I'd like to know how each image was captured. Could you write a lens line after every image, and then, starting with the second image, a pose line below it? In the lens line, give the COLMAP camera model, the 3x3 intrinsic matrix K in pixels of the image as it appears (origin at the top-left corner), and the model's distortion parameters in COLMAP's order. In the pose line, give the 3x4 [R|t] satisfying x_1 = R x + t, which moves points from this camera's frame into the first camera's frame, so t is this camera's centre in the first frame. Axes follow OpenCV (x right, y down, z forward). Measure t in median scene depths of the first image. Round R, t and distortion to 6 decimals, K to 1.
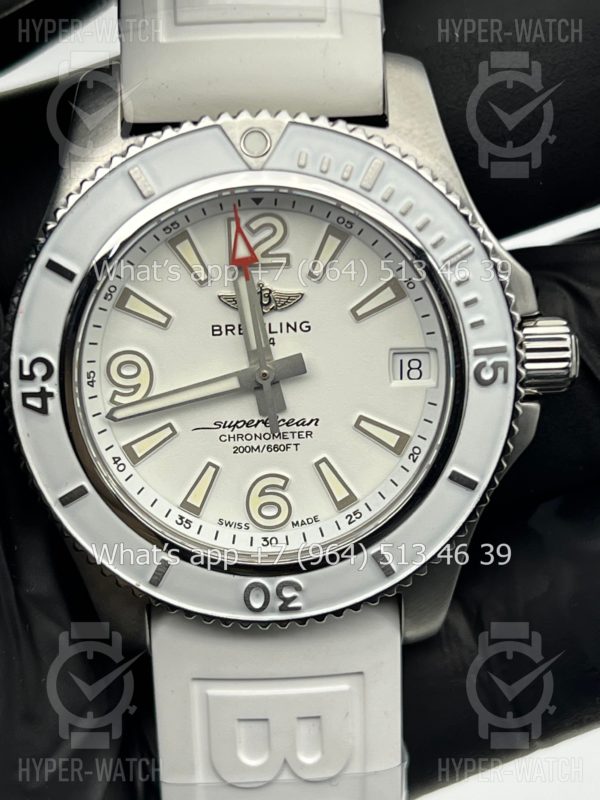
lens RADIAL K [[1880.0, 0, 300.0], [0, 1880.0, 400.0], [0, 0, 1]] dist [0.255765, -0.166481]
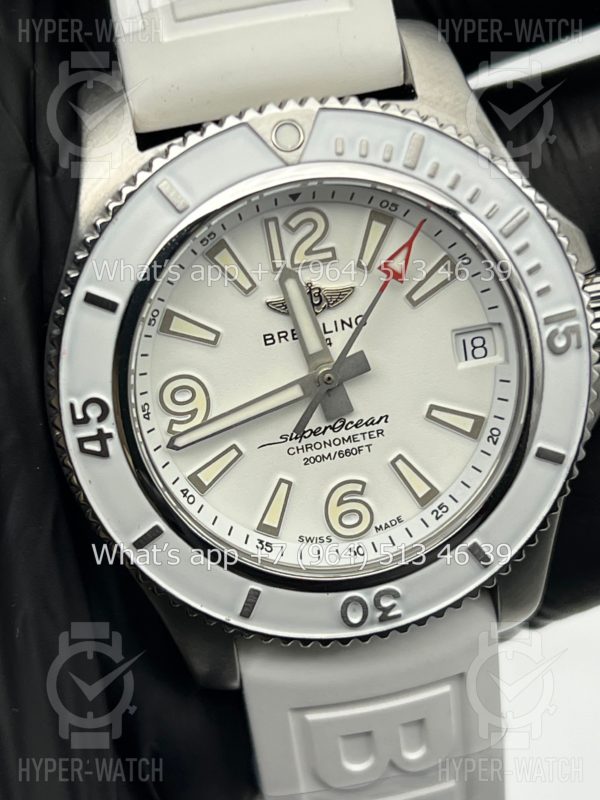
lens RADIAL K [[1880.0, 0, 300.0], [0, 1880.0, 400.0], [0, 0, 1]] dist [0.255765, -0.166481]
pose [[0.984003, -0.156245, 0.085585, -0.114123], [0.153944, 0.987532, 0.032896, -0.035649], [-0.089658, -0.019195, 0.995788, 0.062960]]
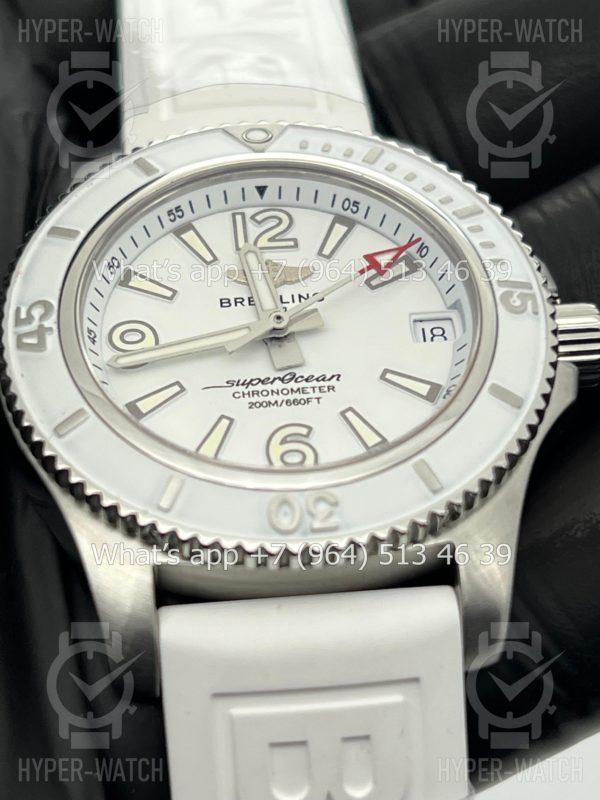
lens RADIAL K [[1880.0, 0, 300.0], [0, 1880.0, 400.0], [0, 0, 1]] dist [0.255765, -0.166481]
pose [[0.997697, -0.045899, 0.049946, -0.056287], [0.067762, 0.708069, -0.702885, 0.665383], [-0.003104, 0.704650, 0.709548, 0.362322]]
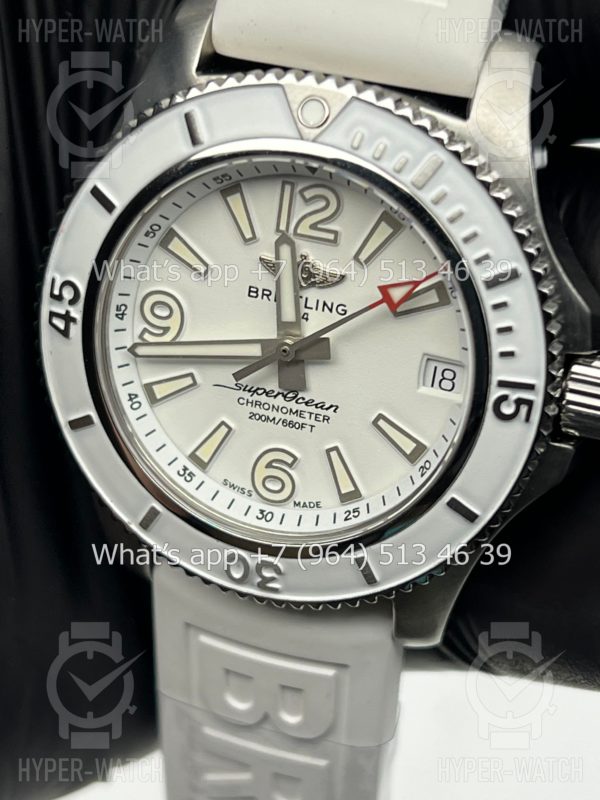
lens RADIAL K [[1880.0, 0, 300.0], [0, 1880.0, 400.0], [0, 0, 1]] dist [0.255765, -0.166481]
pose [[0.933589, 0.245336, -0.261192, 0.240703], [-0.206711, 0.964094, 0.166714, -0.148239], [0.292715, -0.101651, 0.950781, 0.093082]]
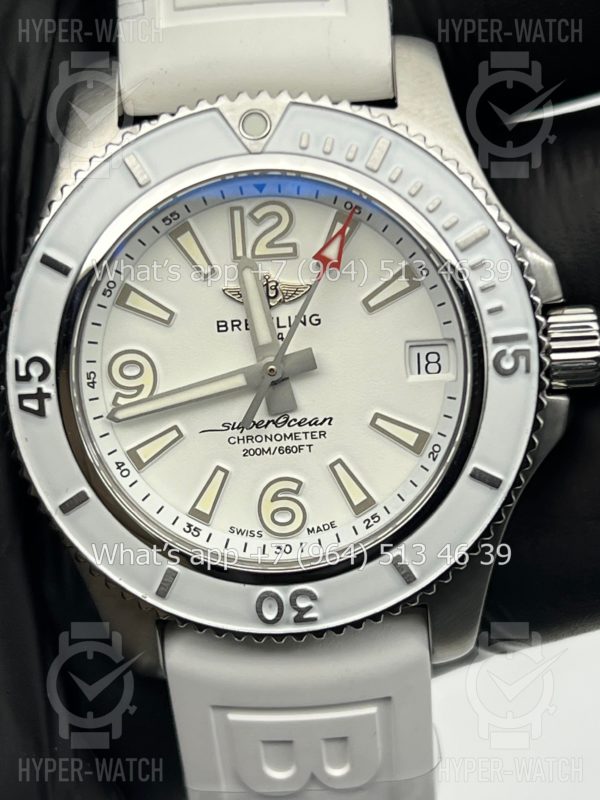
lens RADIAL K [[1880.0, 0, 300.0], [0, 1880.0, 400.0], [0, 0, 1]] dist [0.255765, -0.166481]
pose [[0.997150, -0.024038, -0.071513, 0.062029], [0.019532, 0.997819, -0.063059, 0.060869], [0.072873, 0.061482, 0.995444, 0.058470]]
